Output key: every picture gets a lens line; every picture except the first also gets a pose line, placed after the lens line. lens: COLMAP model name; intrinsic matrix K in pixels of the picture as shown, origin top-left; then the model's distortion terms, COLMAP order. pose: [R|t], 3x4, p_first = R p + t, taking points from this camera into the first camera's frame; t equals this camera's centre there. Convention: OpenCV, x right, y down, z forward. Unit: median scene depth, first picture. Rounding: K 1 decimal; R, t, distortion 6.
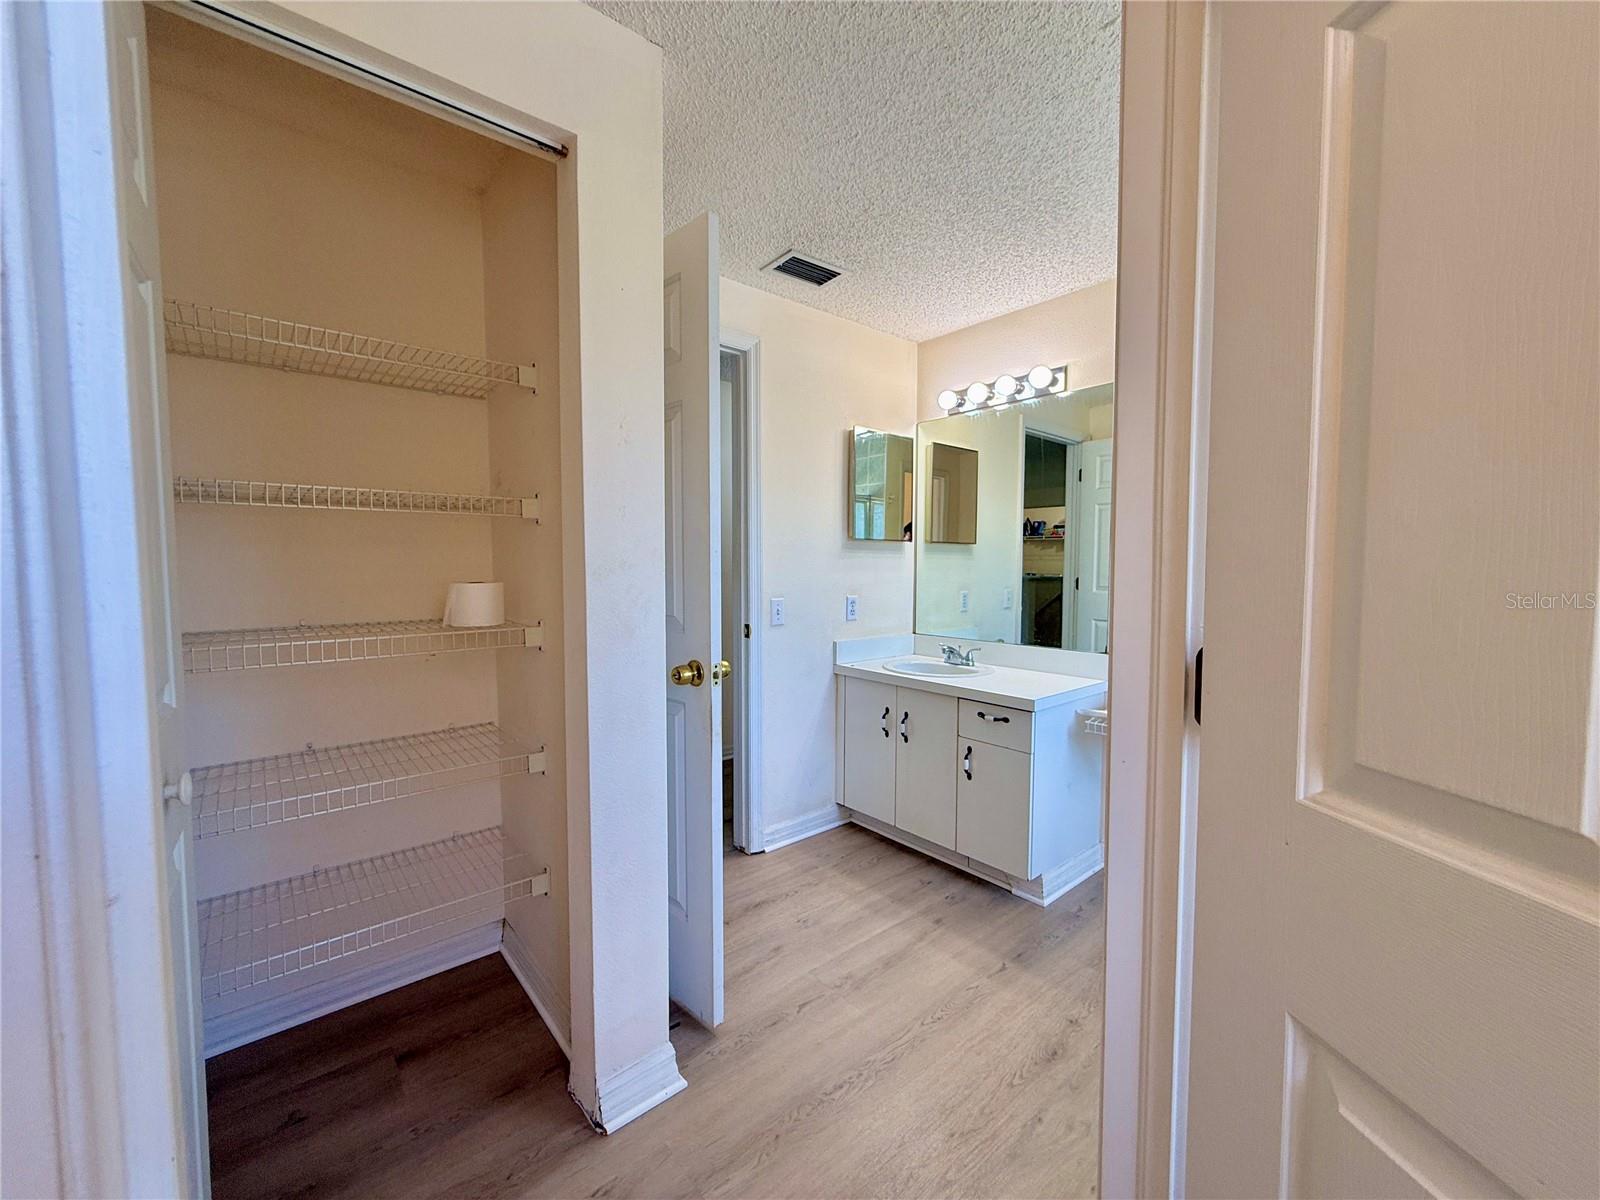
lens RADIAL K [[638.0, 0, 797.4], [0, 638.0, 598.7], [0, 0, 1]] dist [-0.001957, 0.000003]
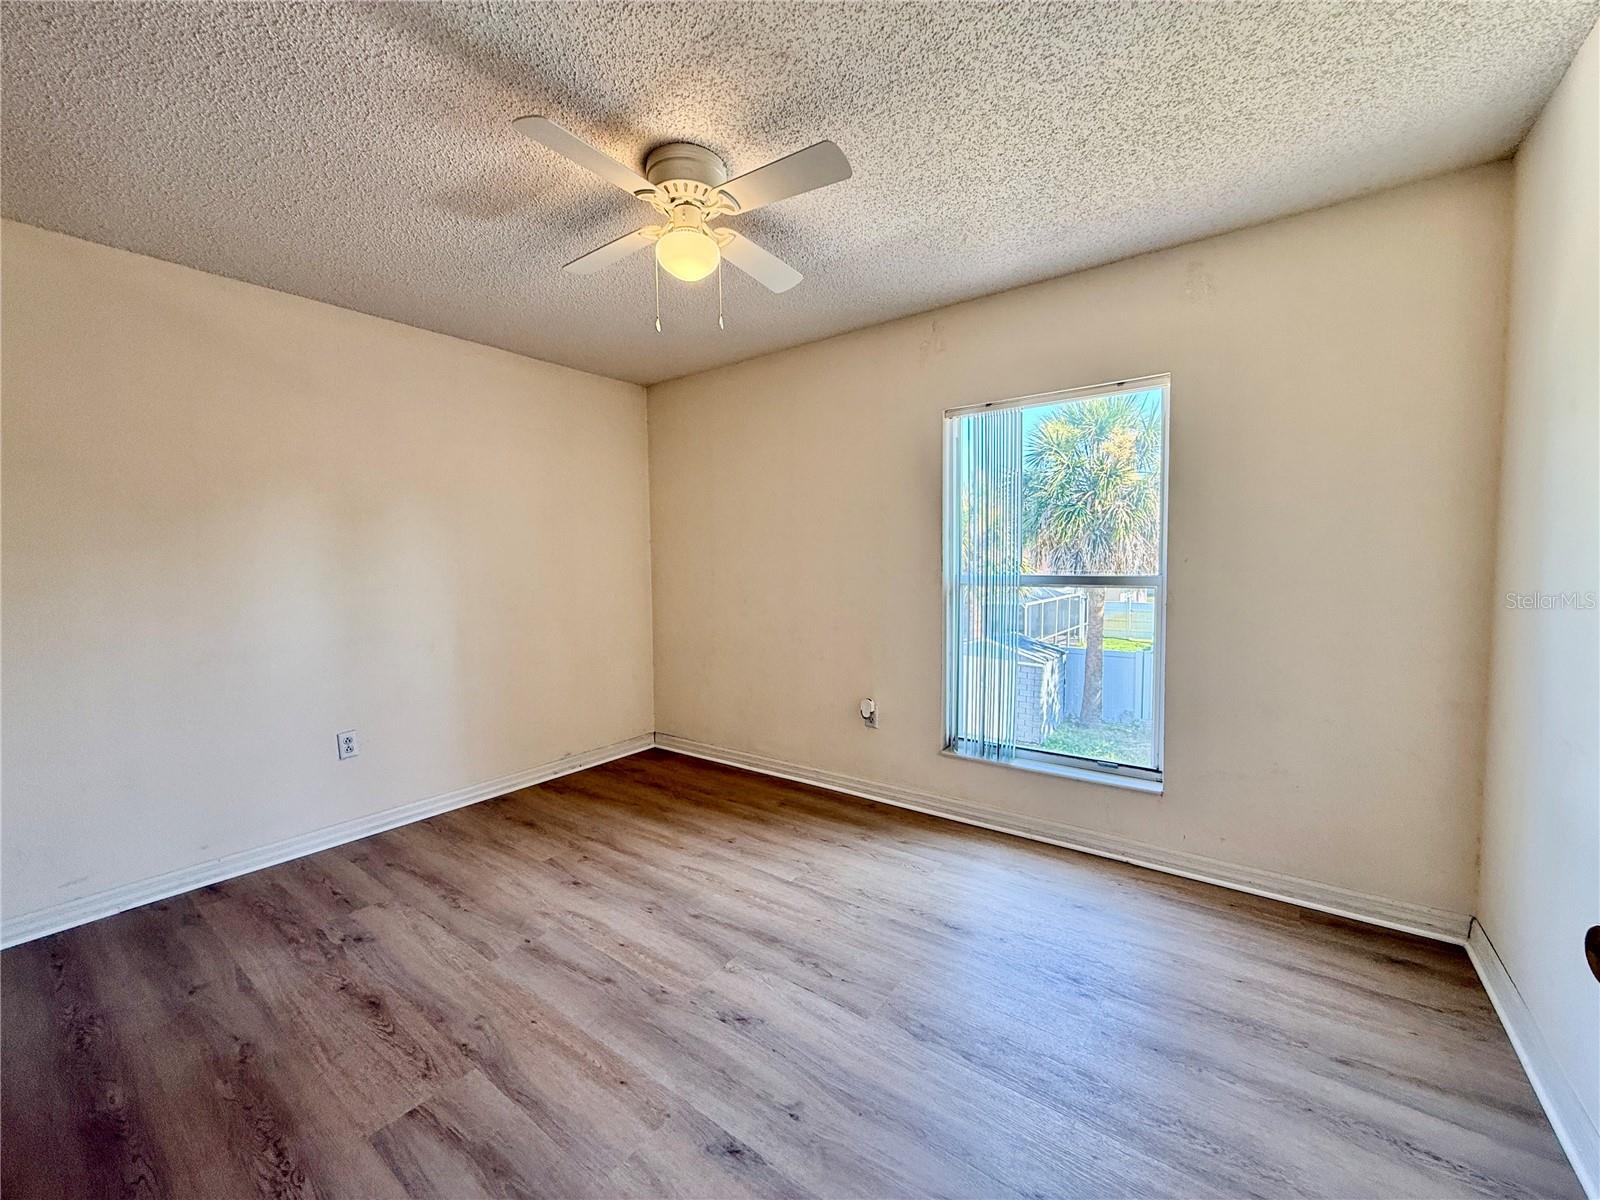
lens RADIAL K [[638.0, 0, 797.4], [0, 638.0, 598.7], [0, 0, 1]] dist [-0.001957, 0.000003]
pose [[0.232024, 0.056869, -0.971046, 1.625003], [-0.046254, 0.997805, 0.047385, -0.008441], [0.971610, 0.033921, 0.234146, 0.368705]]
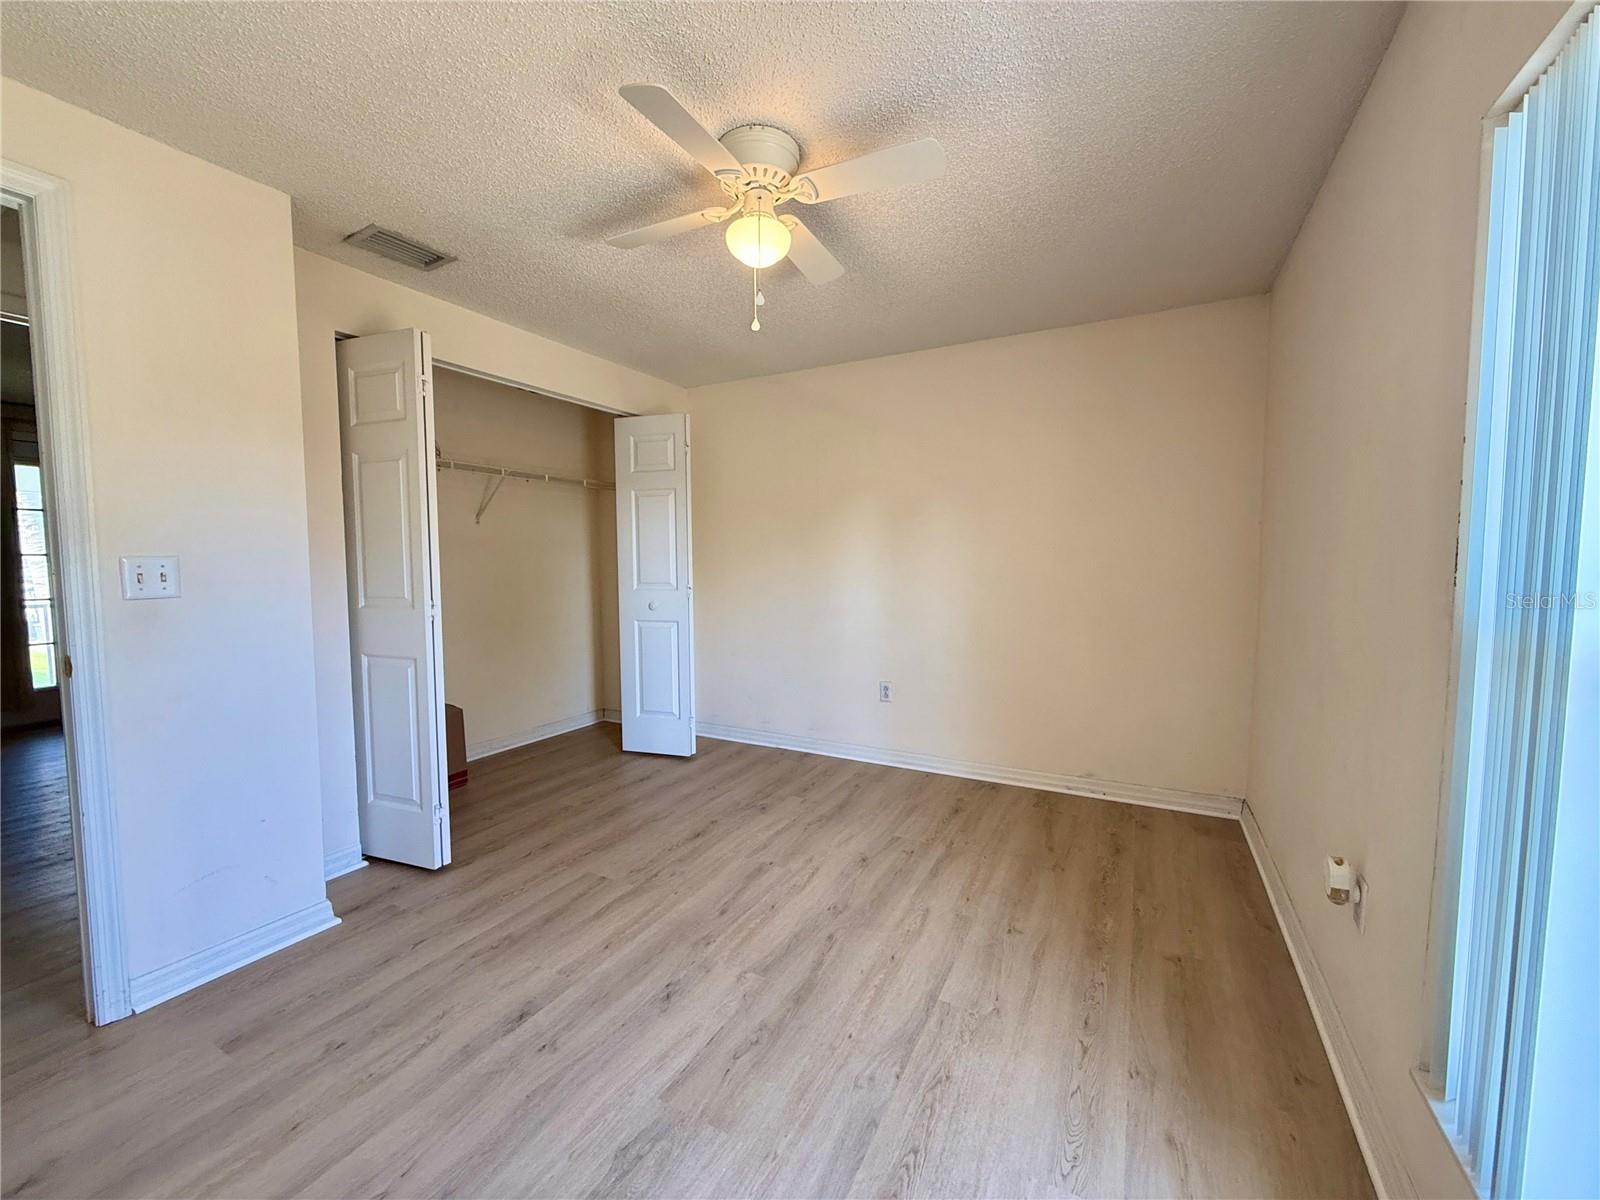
lens RADIAL K [[638.0, 0, 797.4], [0, 638.0, 598.7], [0, 0, 1]] dist [-0.001957, 0.000003]
pose [[-0.928558, 0.032126, -0.369795, 0.761995], [-0.013740, 0.992590, 0.120732, -0.079774], [0.370933, 0.117188, -0.921236, 1.614278]]
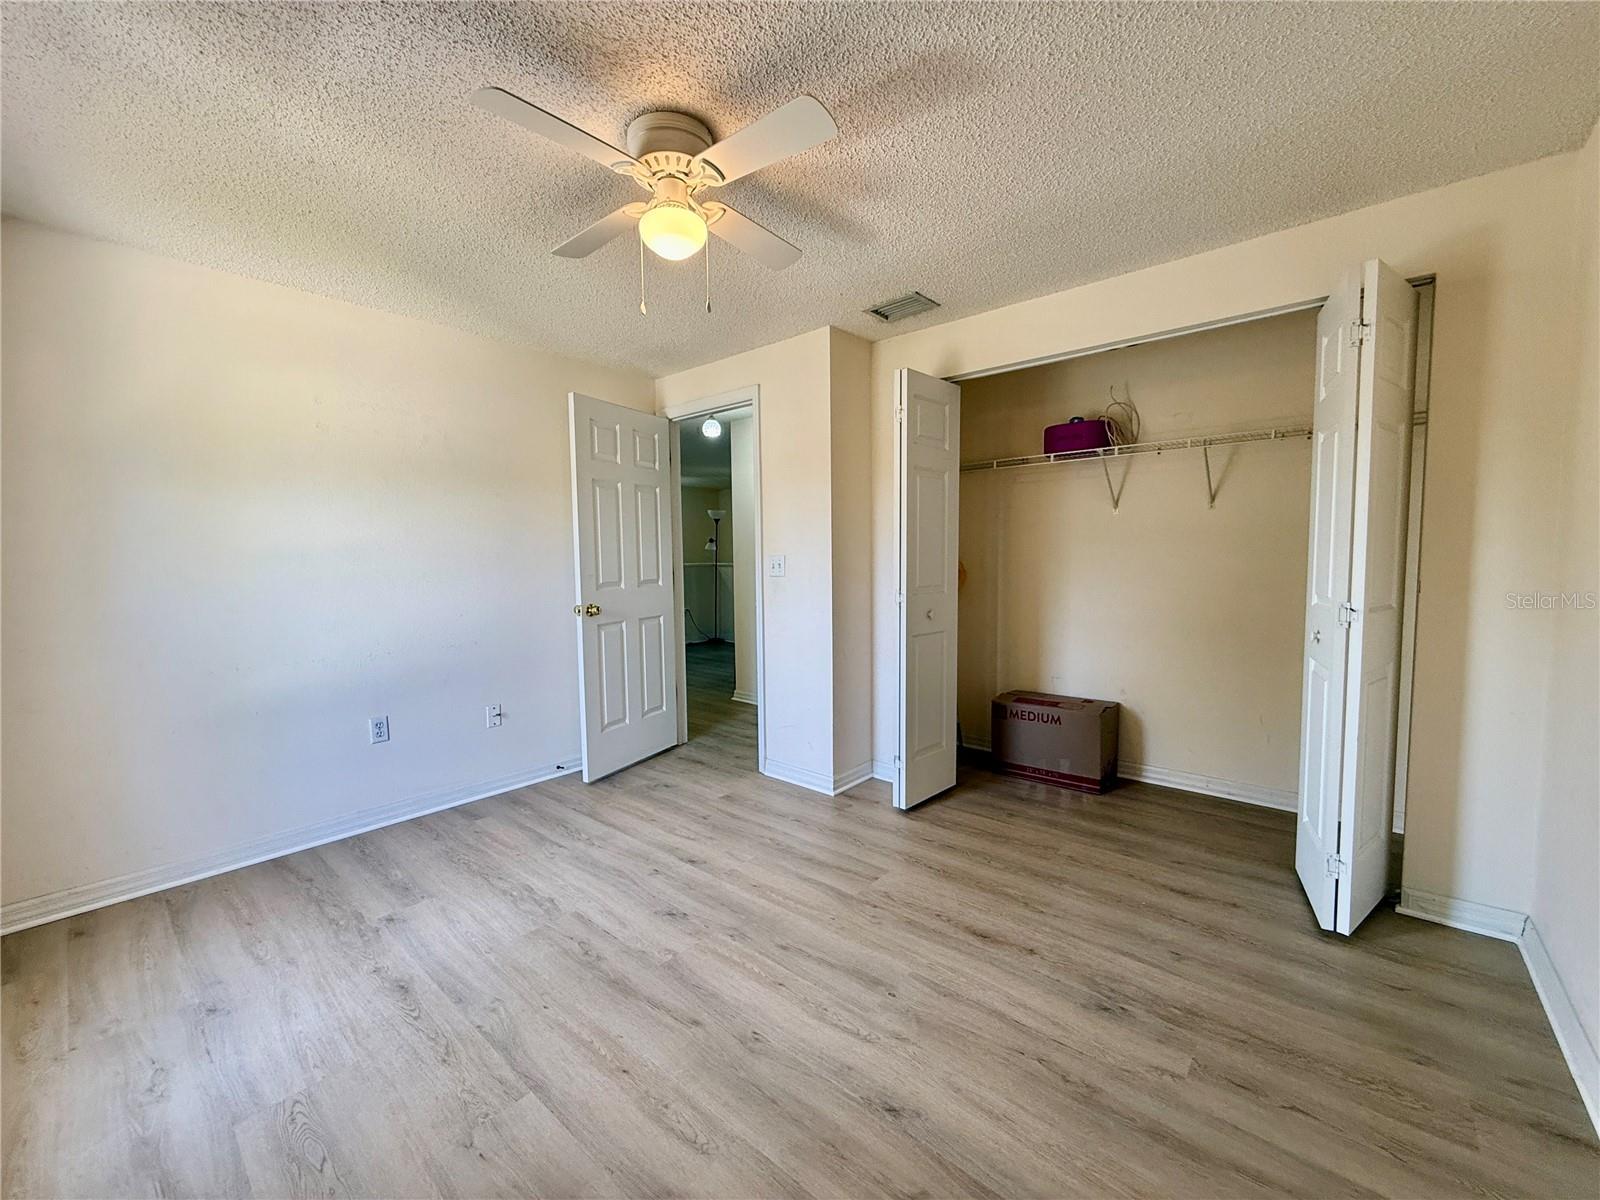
lens RADIAL K [[638.0, 0, 797.4], [0, 638.0, 598.7], [0, 0, 1]] dist [-0.001957, 0.000003]
pose [[-0.159929, -0.058346, 0.985403, -0.819113], [0.071036, 0.994983, 0.070442, -0.003868], [-0.984569, 0.081265, -0.154982, 0.443628]]
